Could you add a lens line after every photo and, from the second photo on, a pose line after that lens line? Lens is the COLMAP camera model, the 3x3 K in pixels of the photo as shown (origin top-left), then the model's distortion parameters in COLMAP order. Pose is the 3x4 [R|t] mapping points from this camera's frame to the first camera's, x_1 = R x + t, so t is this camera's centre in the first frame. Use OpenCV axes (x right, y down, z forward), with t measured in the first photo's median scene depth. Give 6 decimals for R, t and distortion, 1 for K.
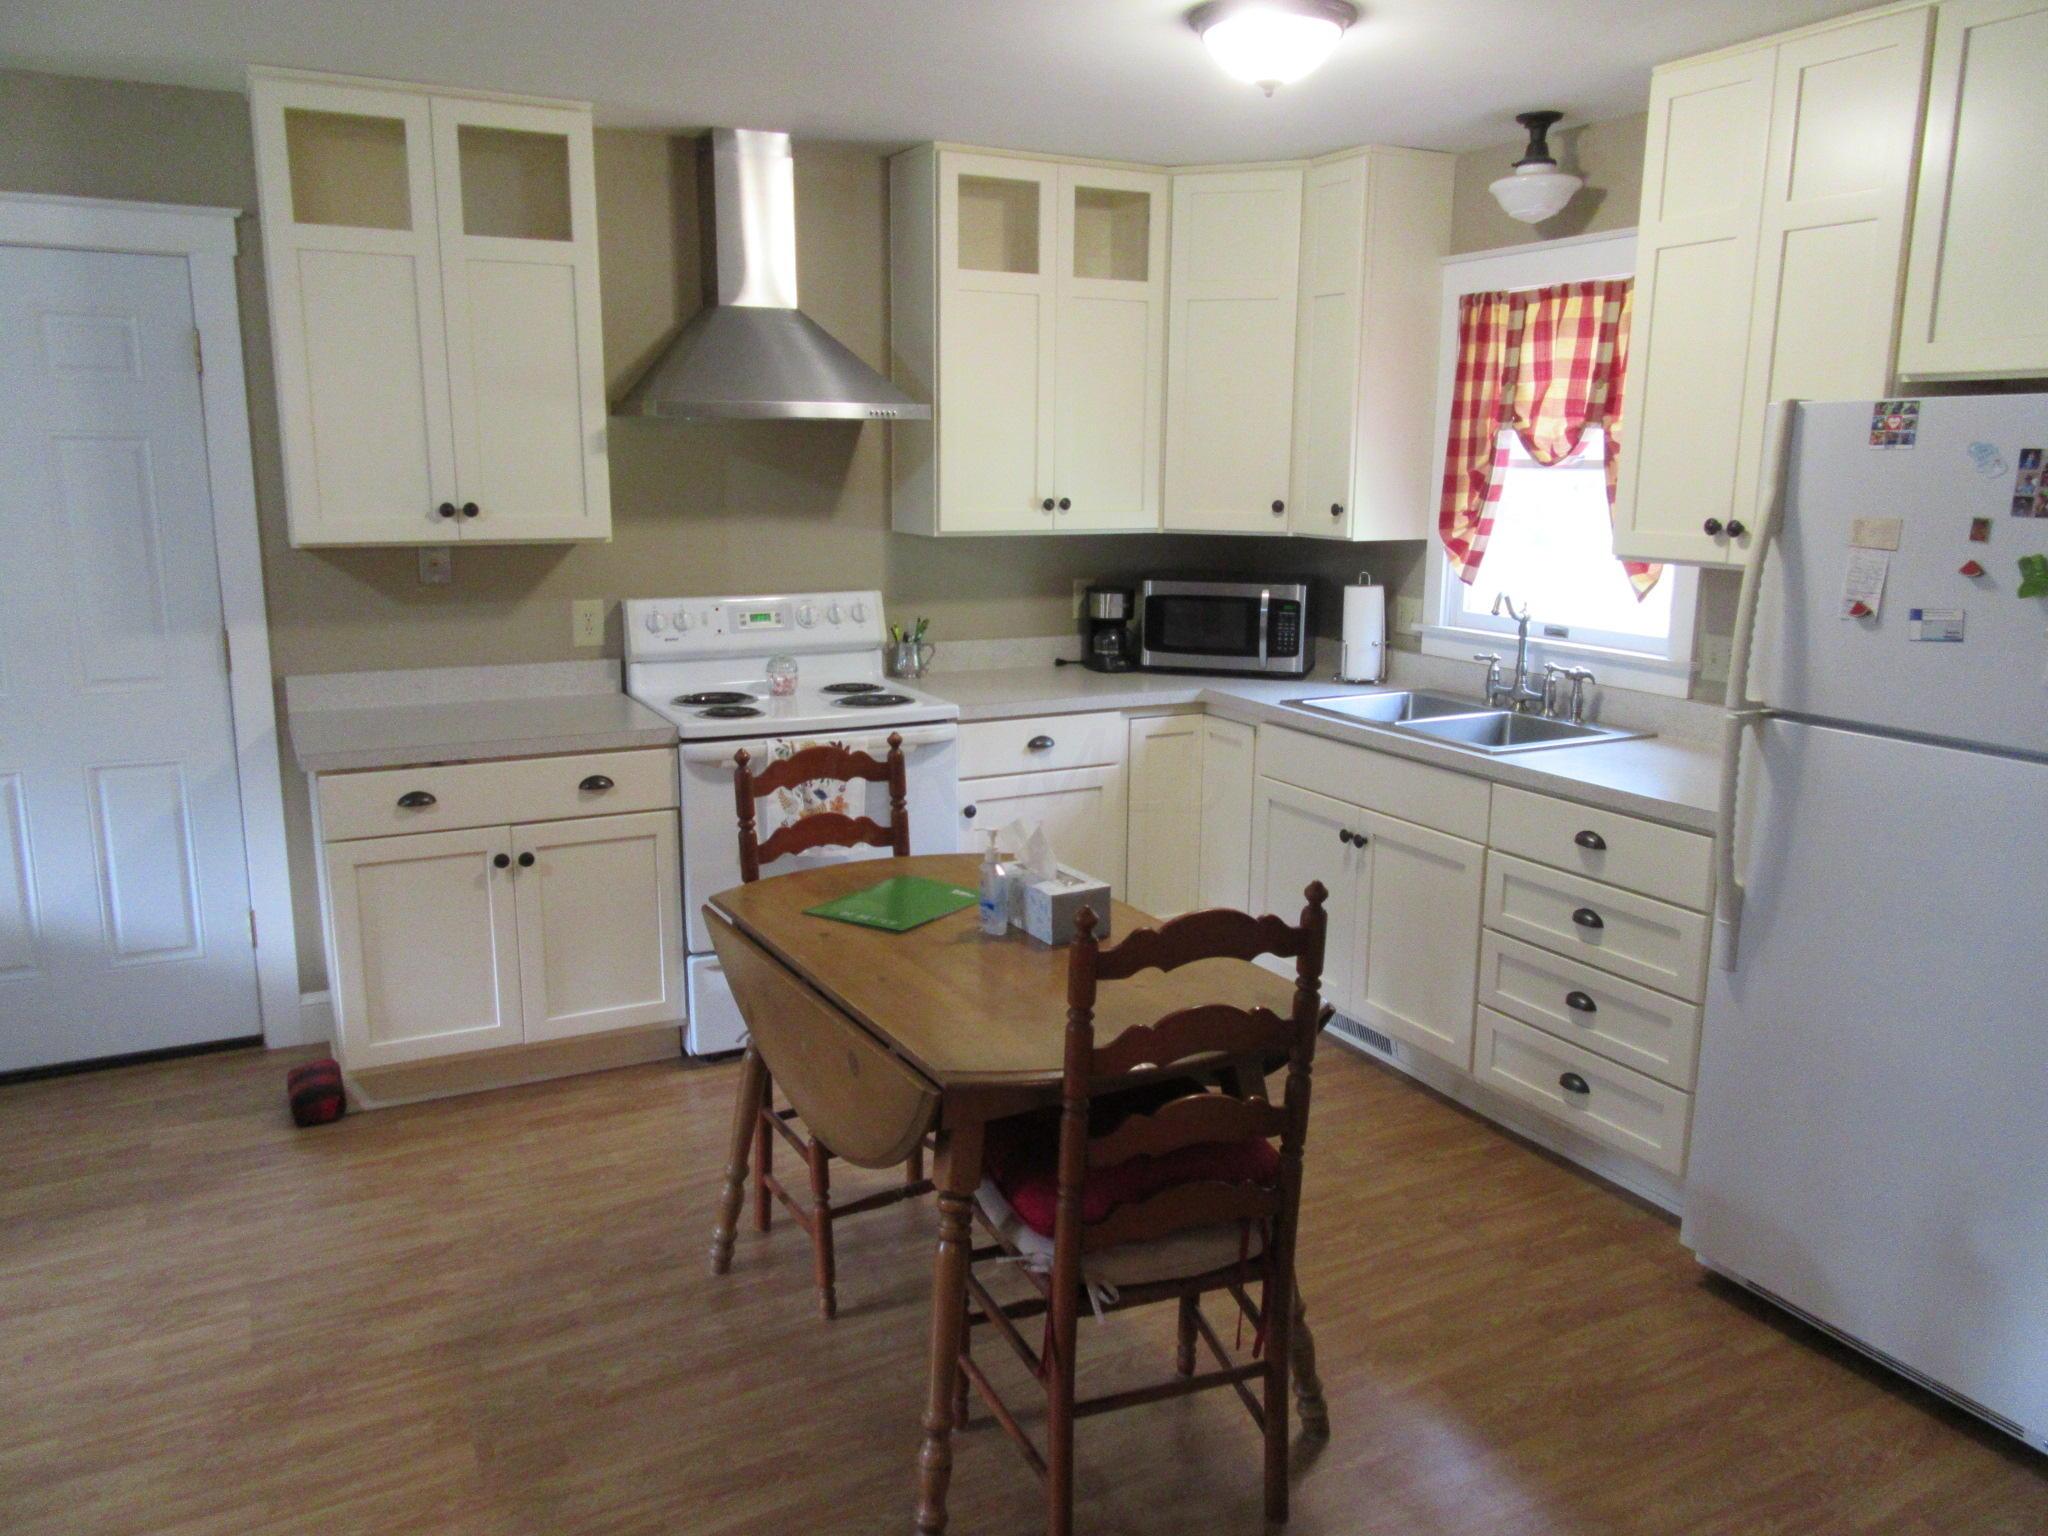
lens RADIAL K [[1527.2, 0, 1022.8], [0, 1527.2, 767.0], [0, 0, 1]] dist [-0.001059, 0.003803]
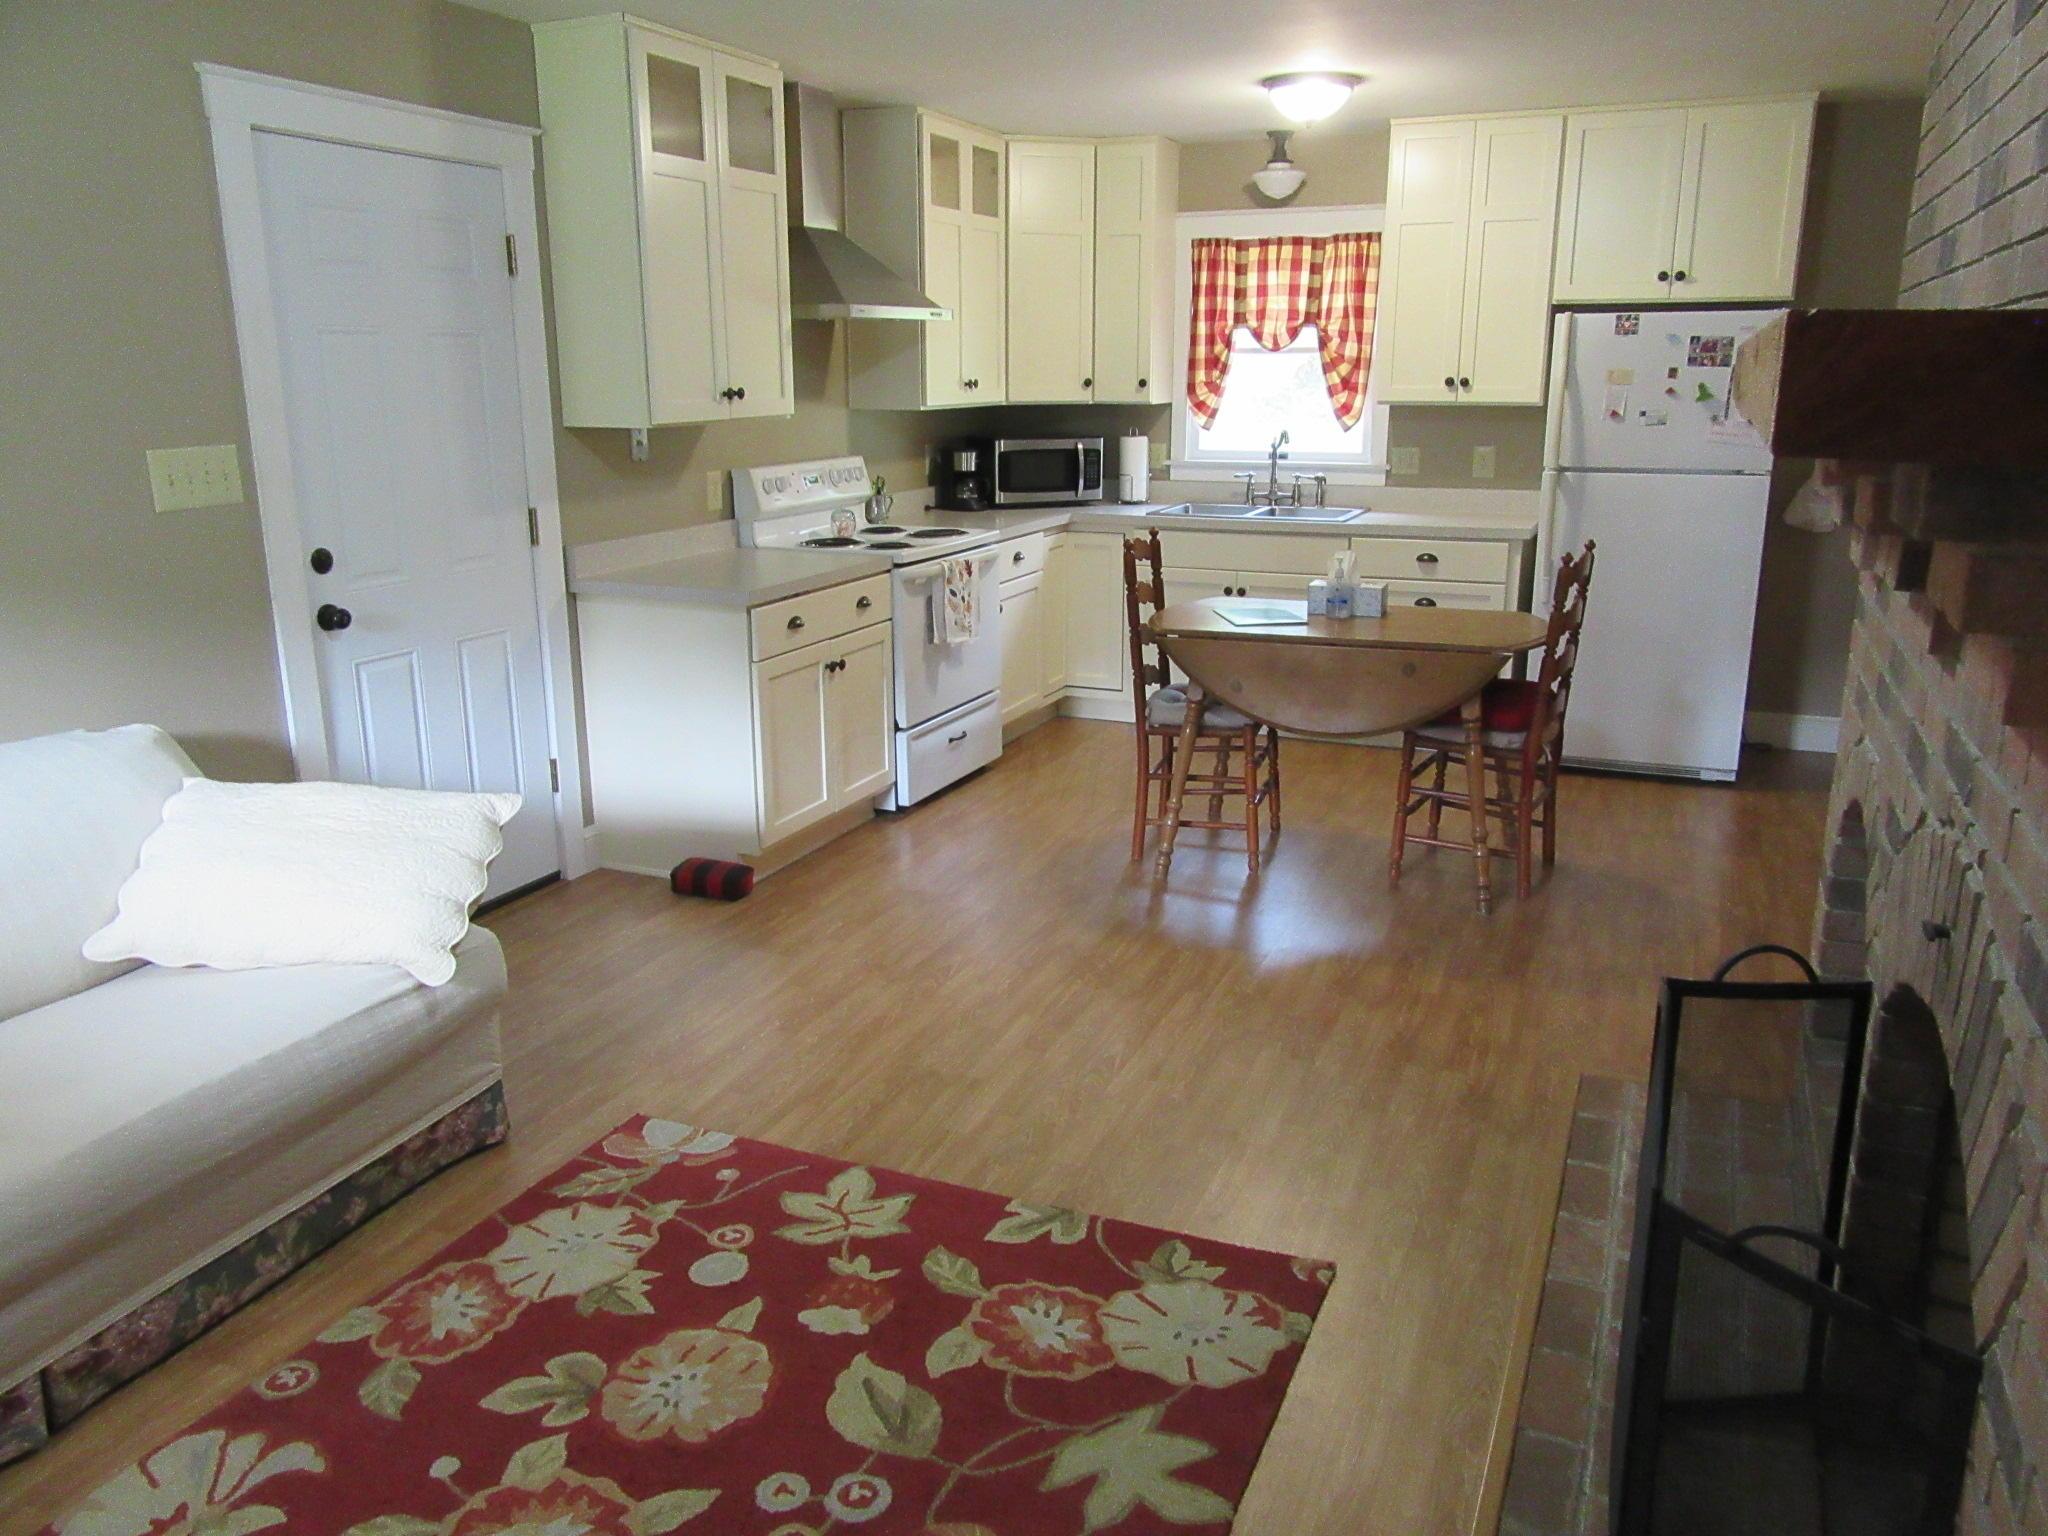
lens RADIAL K [[1527.2, 0, 1023.8], [0, 1527.2, 773.0], [0, 0, 1]] dist [-0.001059, 0.003803]
pose [[0.774066, -0.175693, 0.608239, -0.890331], [0.136125, 0.984440, 0.111122, 0.025105], [-0.618298, -0.003219, 0.785937, -0.100733]]
